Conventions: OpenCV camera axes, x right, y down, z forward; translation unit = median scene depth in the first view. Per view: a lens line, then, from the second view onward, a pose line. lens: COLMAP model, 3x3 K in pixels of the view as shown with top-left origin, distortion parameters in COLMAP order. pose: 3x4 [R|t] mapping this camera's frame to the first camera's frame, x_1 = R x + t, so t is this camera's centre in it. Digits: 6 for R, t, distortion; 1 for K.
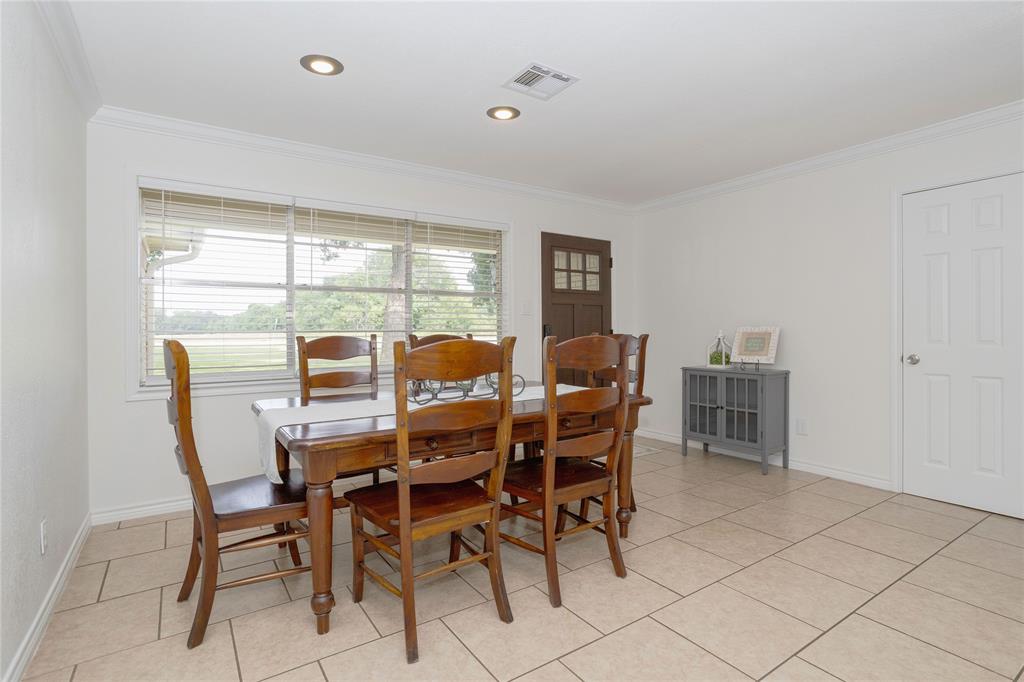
lens RADIAL K [[496.7, 0, 513.7], [0, 496.7, 341.7], [0, 0, 1]] dist [-0.021981, 0.001331]
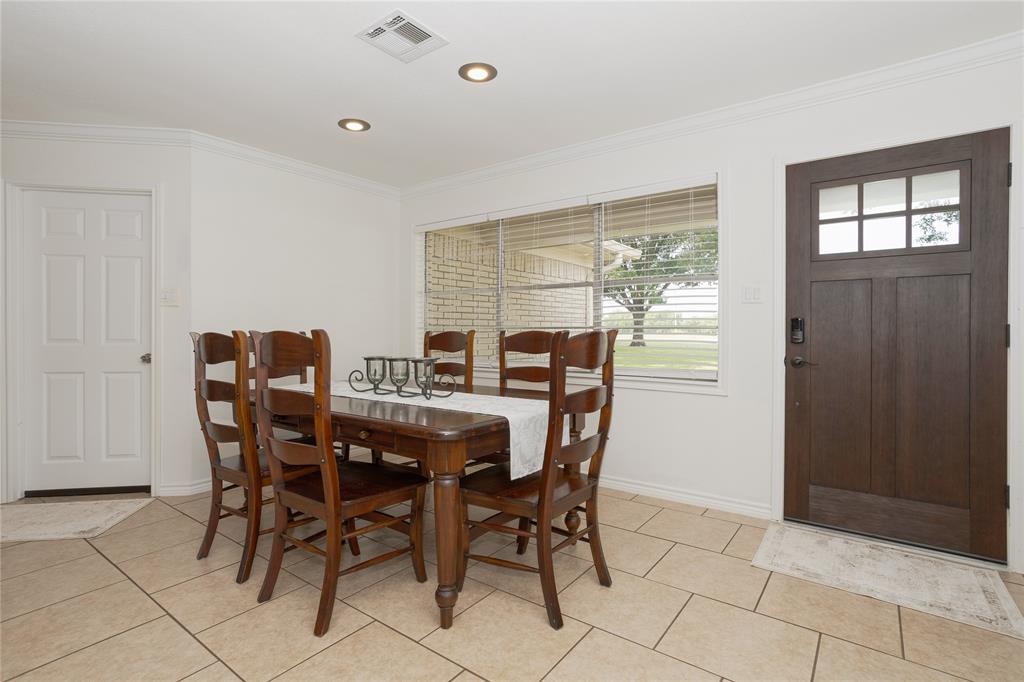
lens RADIAL K [[492.3, 0, 514.4], [0, 492.3, 333.1], [0, 0, 1]] dist [-0.018765, 0.006655]
pose [[0.347798, 0.010967, -0.937505, 0.505393], [-0.025737, 0.999666, 0.002146, -0.008313], [0.937216, 0.023382, 0.347964, 0.482834]]
